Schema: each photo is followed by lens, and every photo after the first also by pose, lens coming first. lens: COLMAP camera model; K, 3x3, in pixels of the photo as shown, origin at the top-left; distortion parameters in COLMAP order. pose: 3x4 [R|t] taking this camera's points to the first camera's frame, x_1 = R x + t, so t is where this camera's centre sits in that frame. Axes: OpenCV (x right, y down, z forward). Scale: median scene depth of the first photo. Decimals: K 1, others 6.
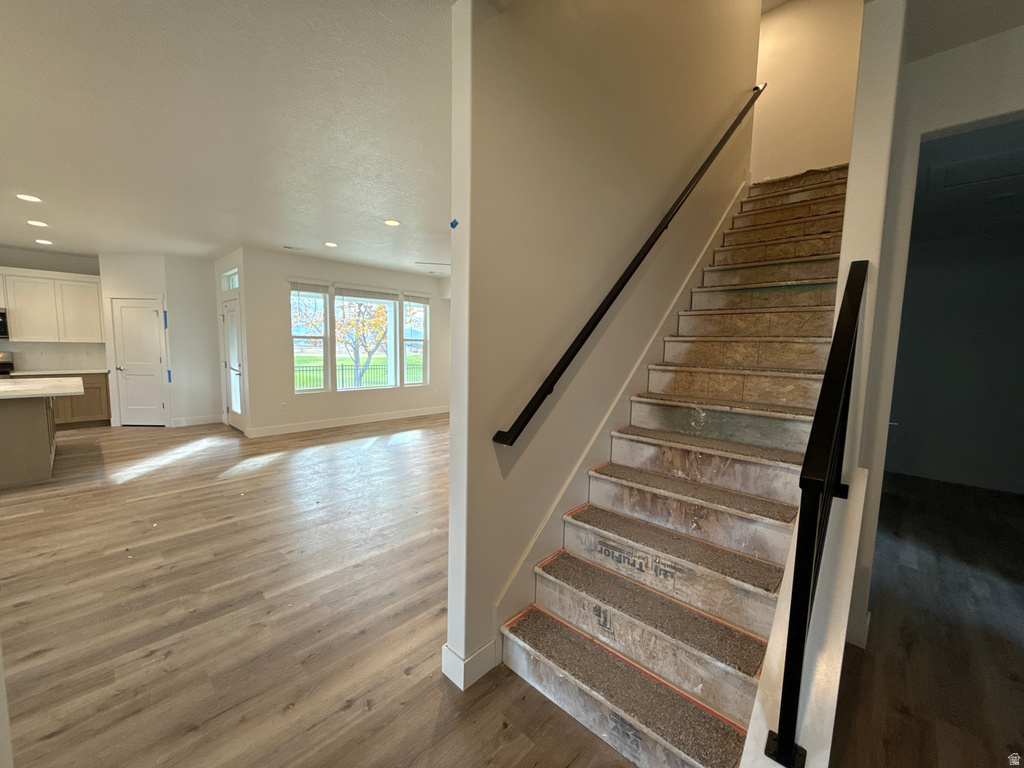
lens RADIAL K [[408.5, 0, 508.6], [0, 408.5, 383.3], [0, 0, 1]] dist [0.000054, 0.000400]
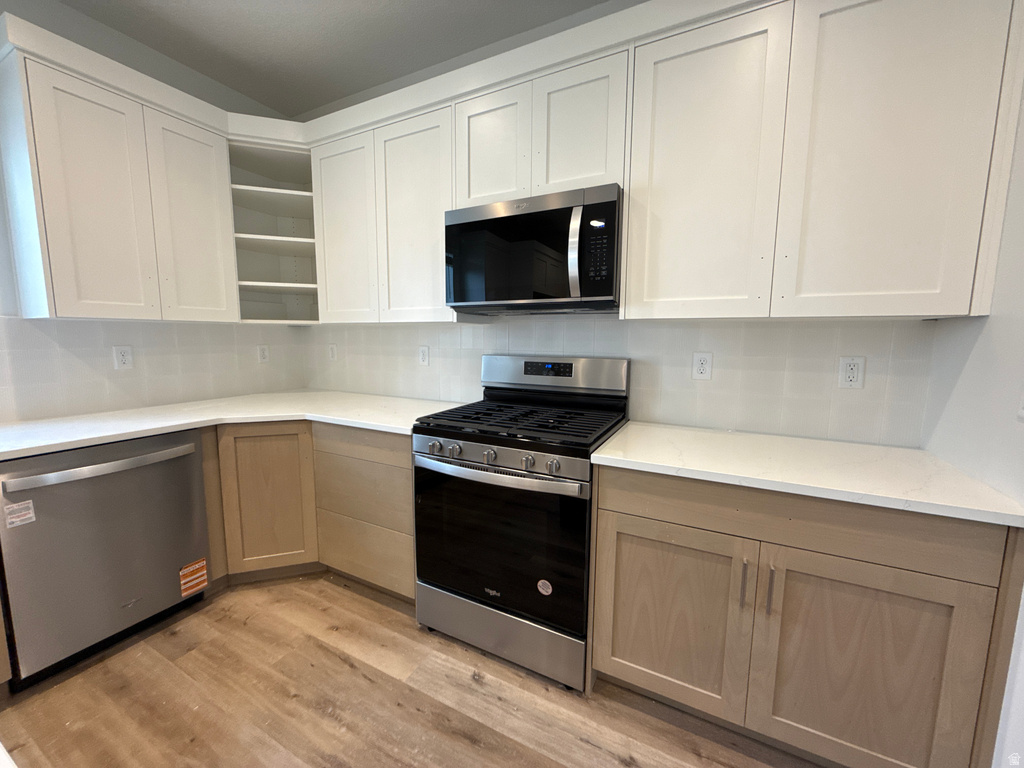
lens RADIAL K [[408.5, 0, 506.5], [0, 408.5, 385.9], [0, 0, 1]] dist [0.000054, 0.000400]
pose [[0.259283, 0.098041, -0.960812, -0.930776], [-0.093515, 0.992708, 0.076060, -0.069638], [0.961263, 0.070130, 0.266561, 0.819589]]
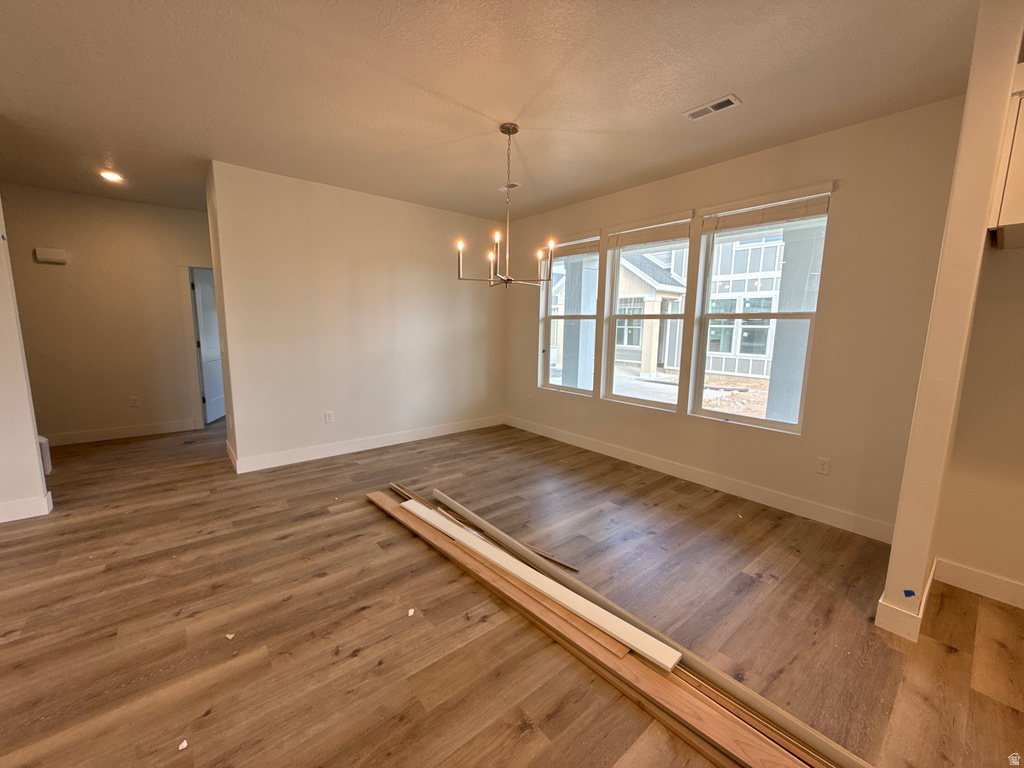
lens RADIAL K [[408.5, 0, 509.6], [0, 408.5, 385.3], [0, 0, 1]] dist [0.000054, 0.000400]
pose [[-0.992337, -0.050024, 0.112981, -0.614853], [-0.020891, 0.969143, 0.245613, -0.066030], [-0.121781, 0.241370, -0.962762, 0.637445]]
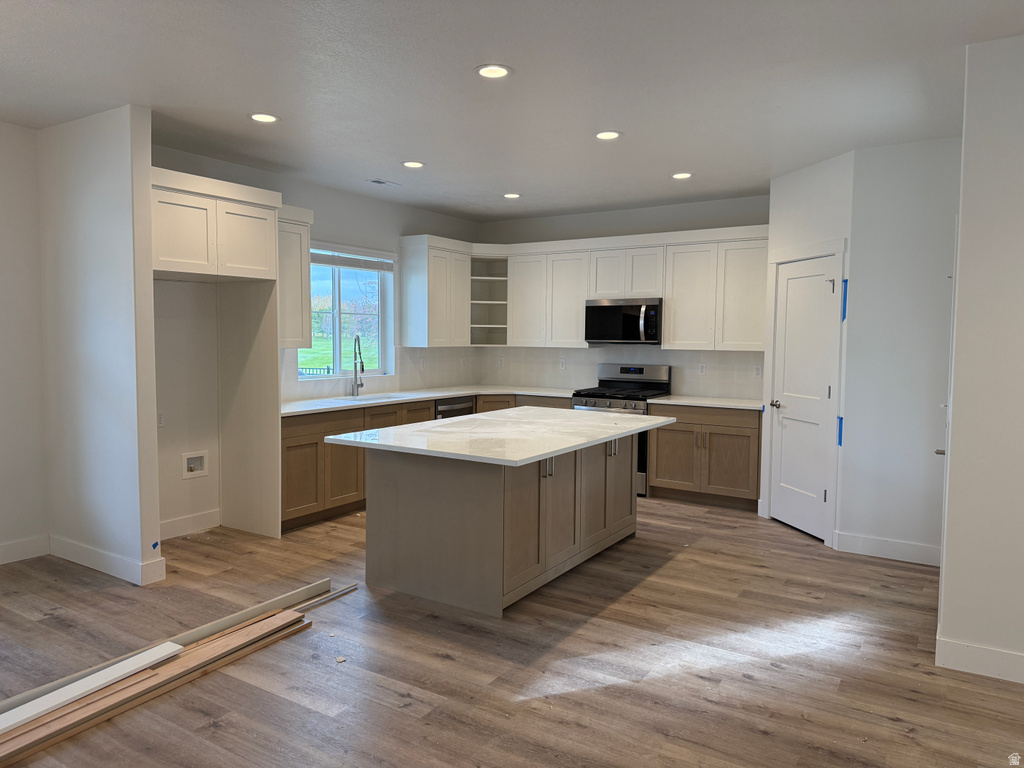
lens RADIAL K [[716.7, 0, 509.2], [0, 716.7, 378.8], [0, 0, 1]] dist [0.004532, -0.020349]
pose [[0.194132, 0.041952, -0.980078, -0.171022], [-0.101102, 0.994621, 0.022548, -0.055242], [0.975752, 0.094710, 0.197329, 0.529075]]
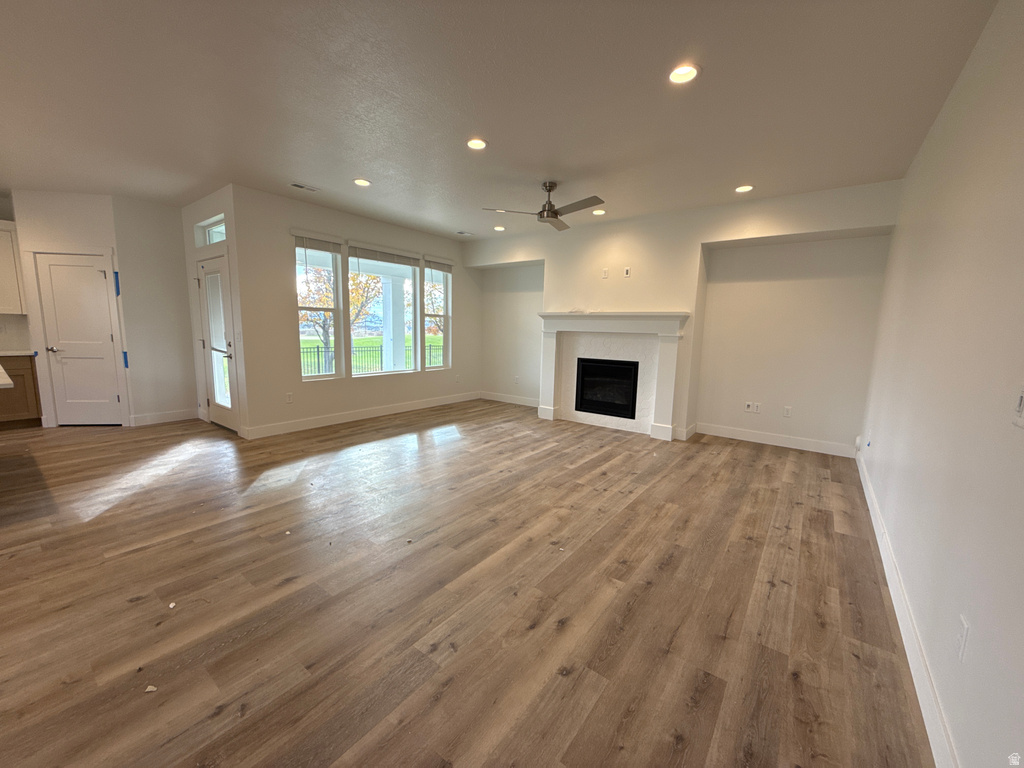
lens RADIAL K [[408.5, 0, 508.8], [0, 408.5, 383.4], [0, 0, 1]] dist [0.000054, 0.000400]
pose [[0.994352, -0.010878, 0.105571, -0.215064], [0.006455, 0.999091, 0.042147, -0.000688], [-0.105933, -0.041227, 0.993518, 0.180715]]
